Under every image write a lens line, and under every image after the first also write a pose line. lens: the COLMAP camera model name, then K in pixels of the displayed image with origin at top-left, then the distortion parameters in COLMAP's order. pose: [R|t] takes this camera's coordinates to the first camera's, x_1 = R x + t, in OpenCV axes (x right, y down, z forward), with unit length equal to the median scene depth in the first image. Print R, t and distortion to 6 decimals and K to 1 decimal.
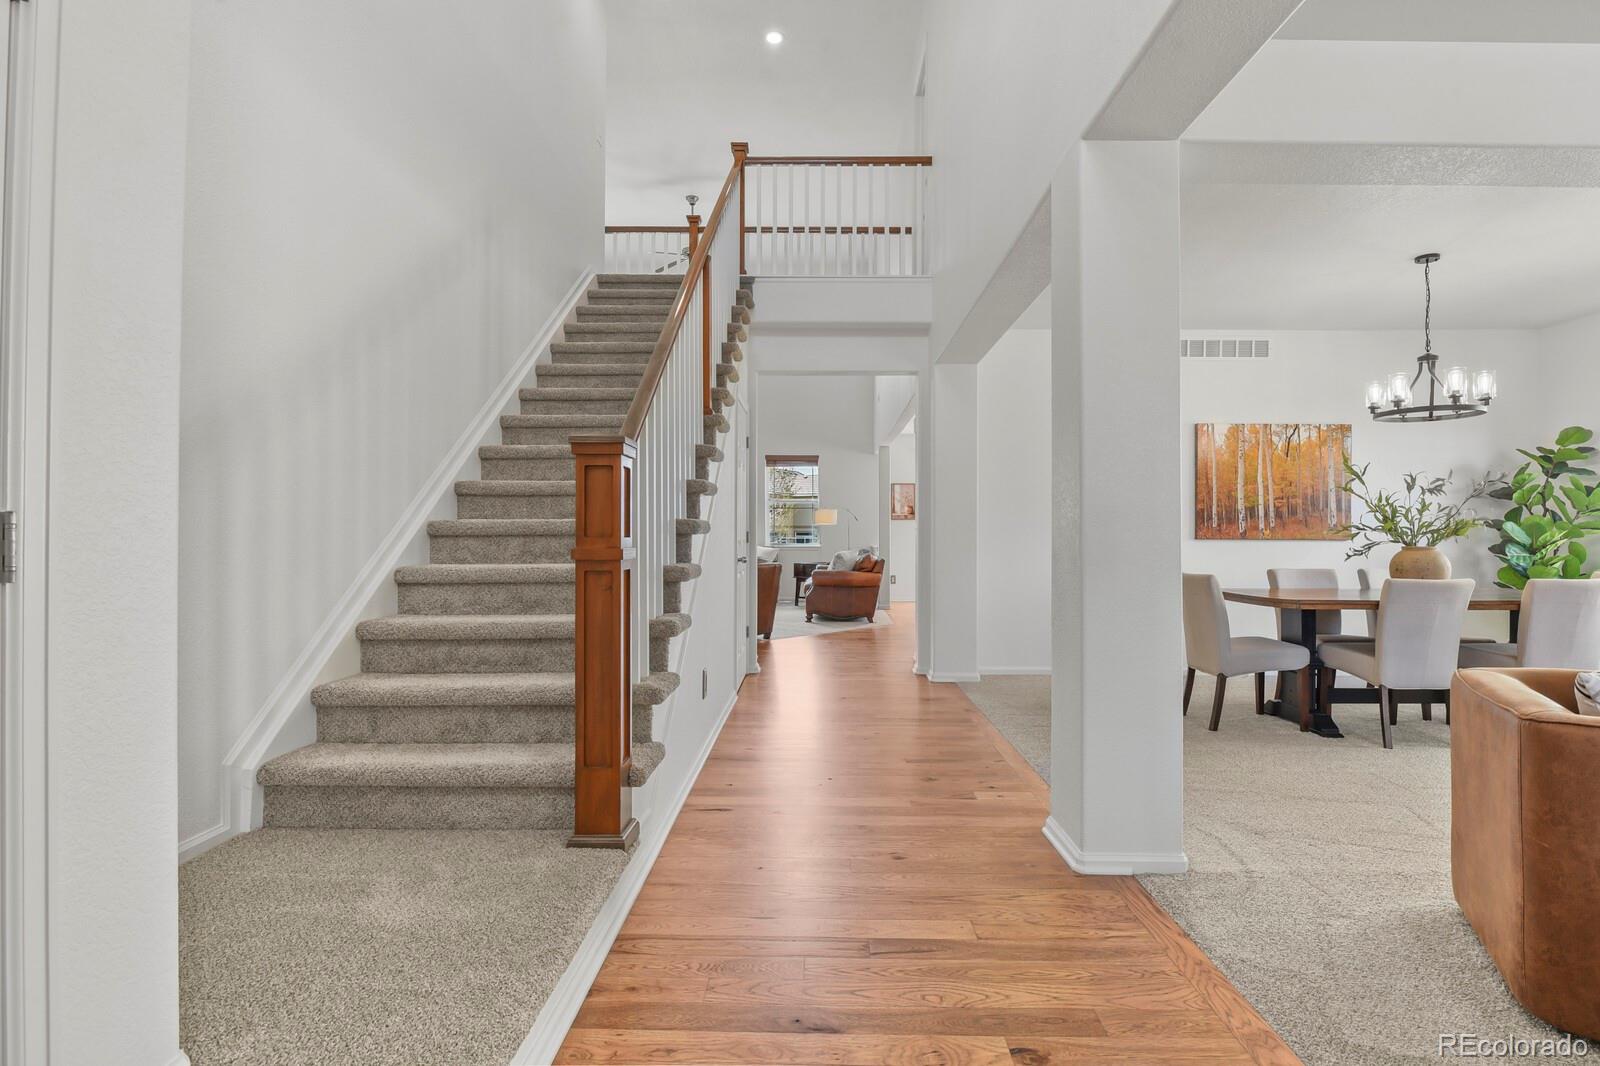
lens RADIAL K [[777.5, 0, 808.8], [0, 777.5, 533.9], [0, 0, 1]] dist [-0.007842, -0.004911]
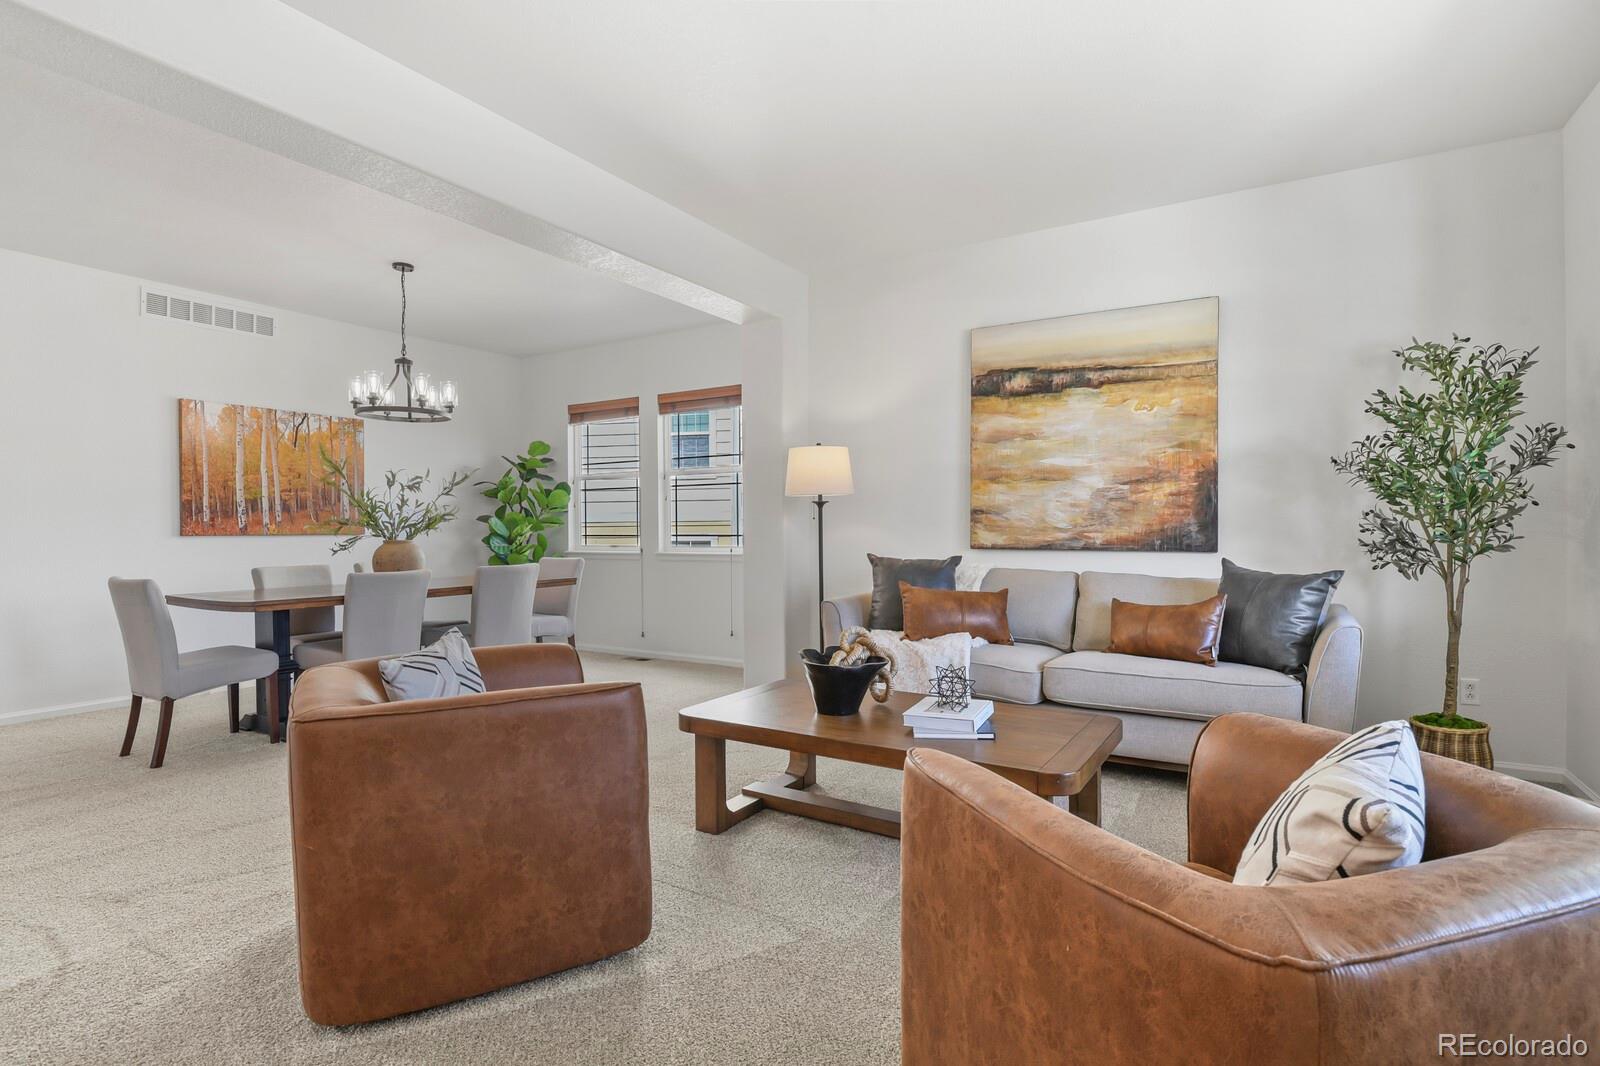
lens RADIAL K [[781.5, 0, 808.9], [0, 781.5, 534.7], [0, 0, 1]] dist [-0.011954, -0.003273]
pose [[0.504461, -0.013187, 0.863334, 0.151547], [0.006282, 0.999913, 0.011603, 0.000149], [-0.863412, -0.000430, 0.504500, -0.015772]]
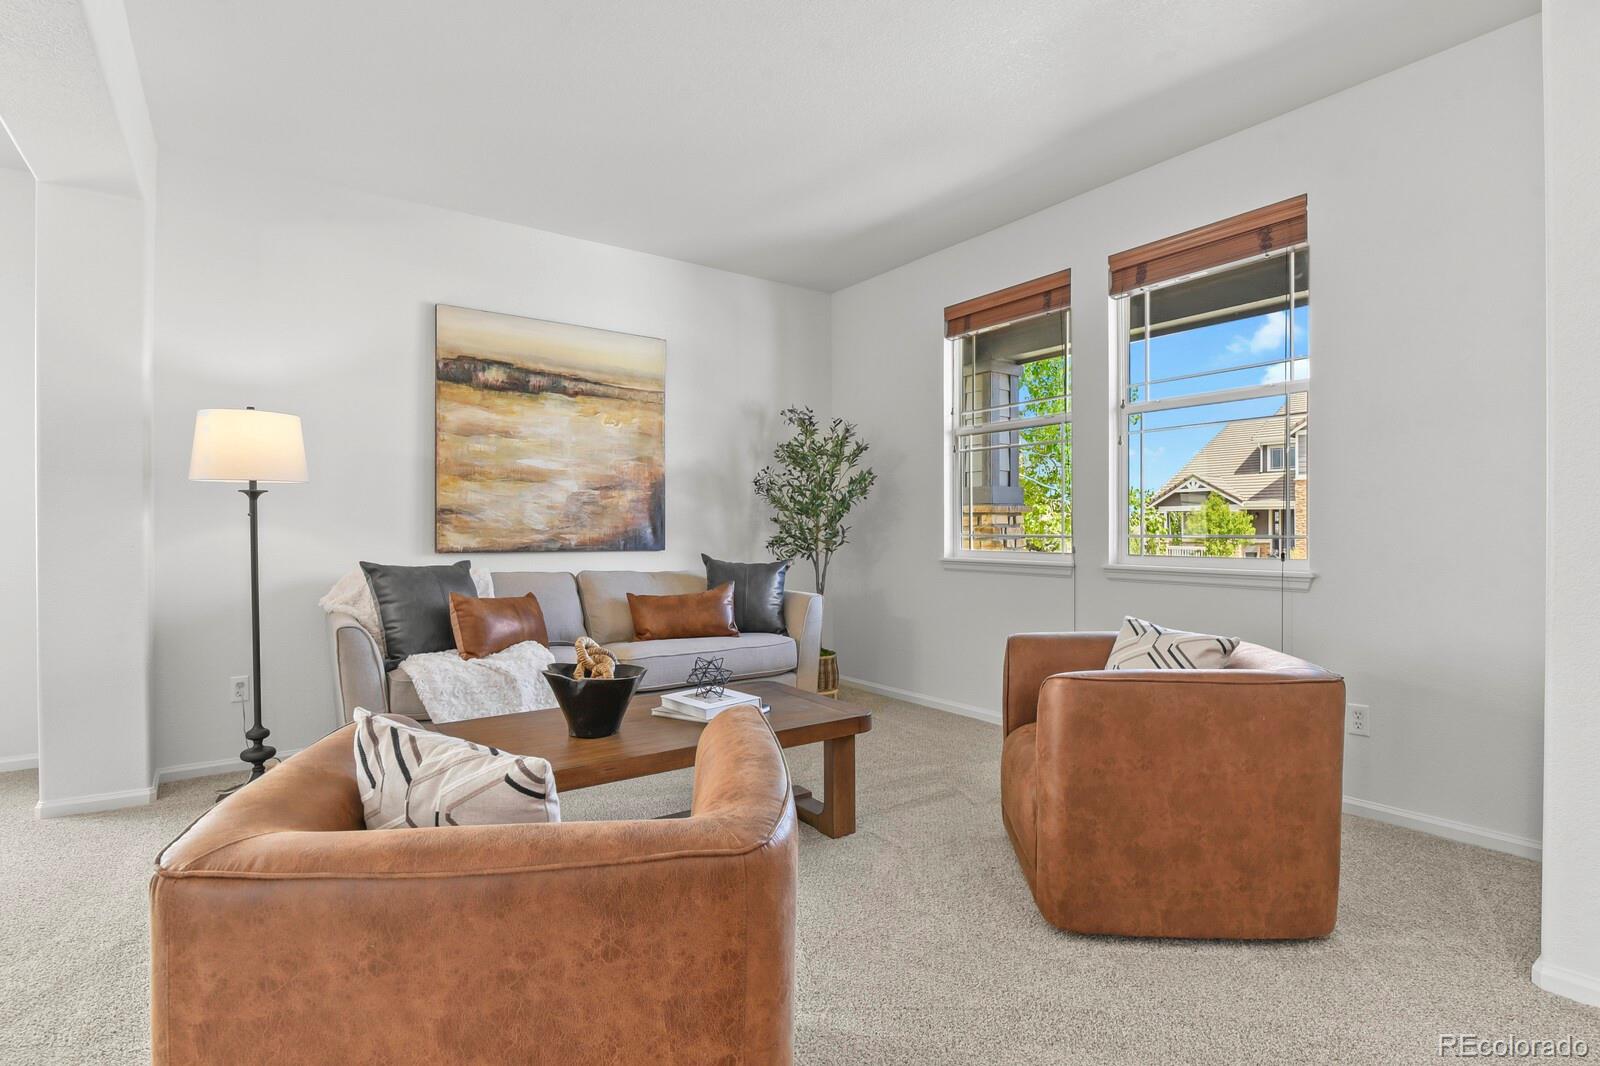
lens RADIAL K [[787.4, 0, 810.6], [0, 787.4, 534.6], [0, 0, 1]] dist [-0.005111, -0.007839]
pose [[-0.609132, -0.005071, 0.793053, 0.162849], [0.000454, 0.999977, 0.006742, 0.004210], [-0.793069, 0.004467, -0.609115, 0.486804]]
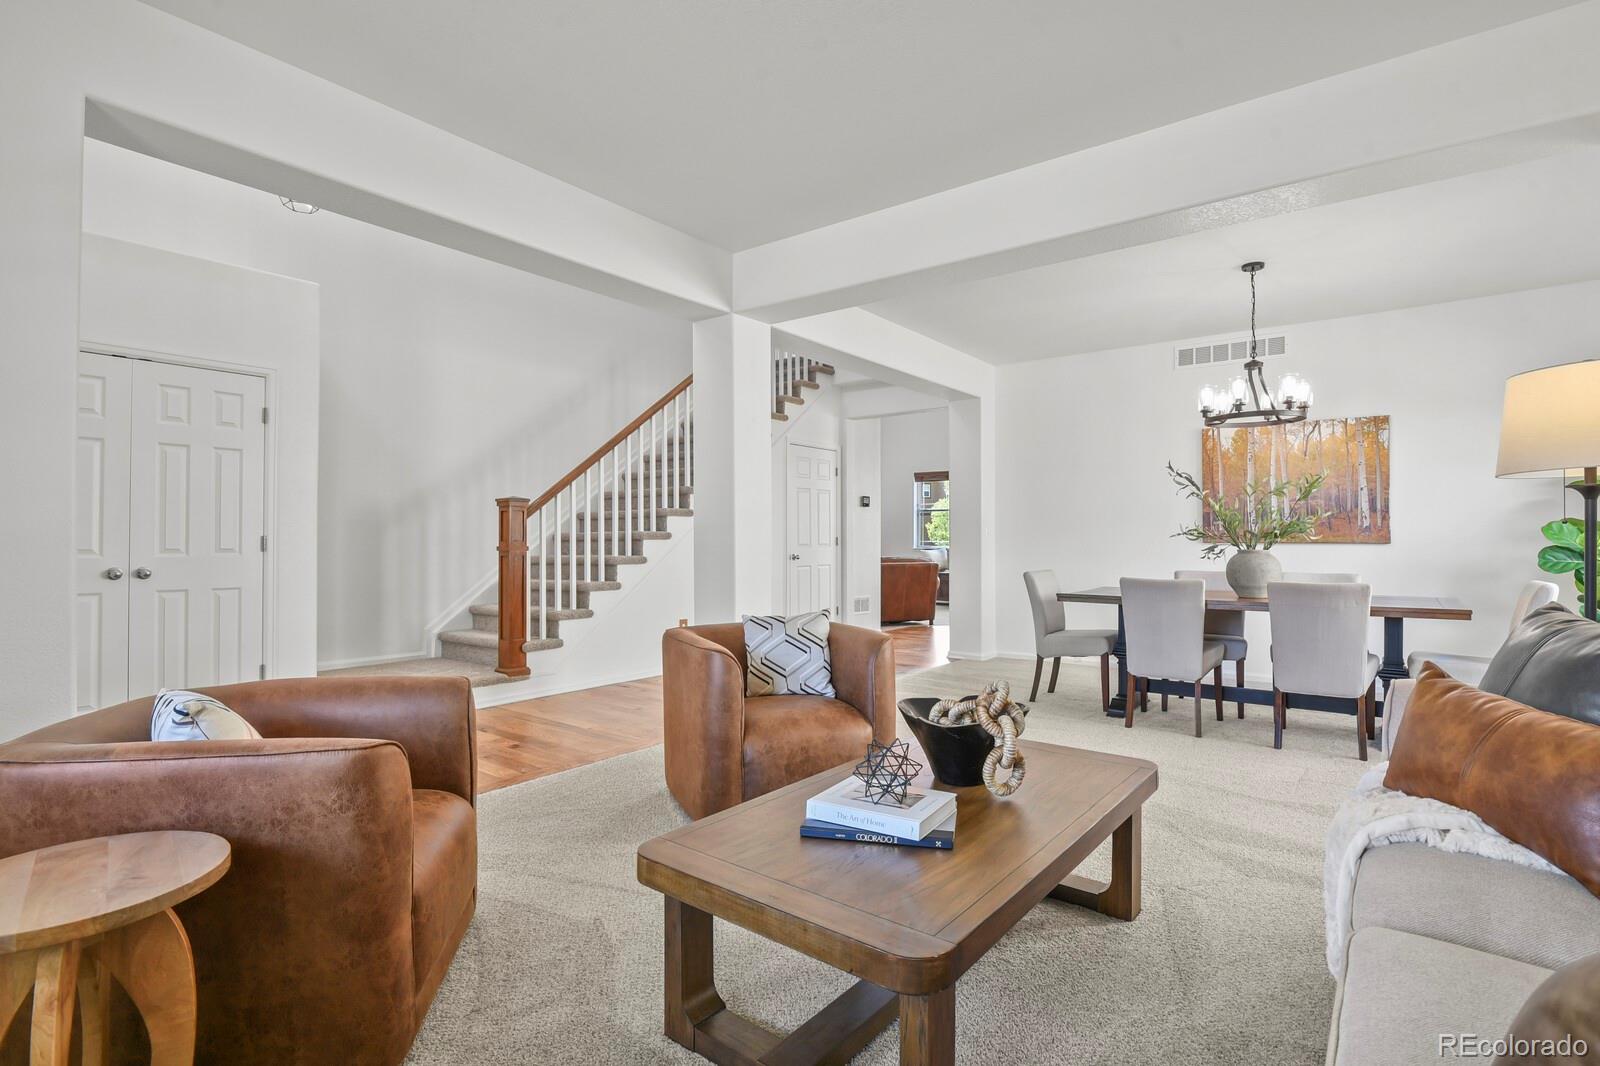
lens RADIAL K [[777.5, 0, 808.8], [0, 777.5, 533.9], [0, 0, 1]] dist [-0.007842, -0.004911]
pose [[0.803101, -0.007883, -0.595791, 0.892507], [0.004740, 0.999965, -0.006841, -0.000195], [0.595824, 0.002670, 0.803111, -0.162018]]
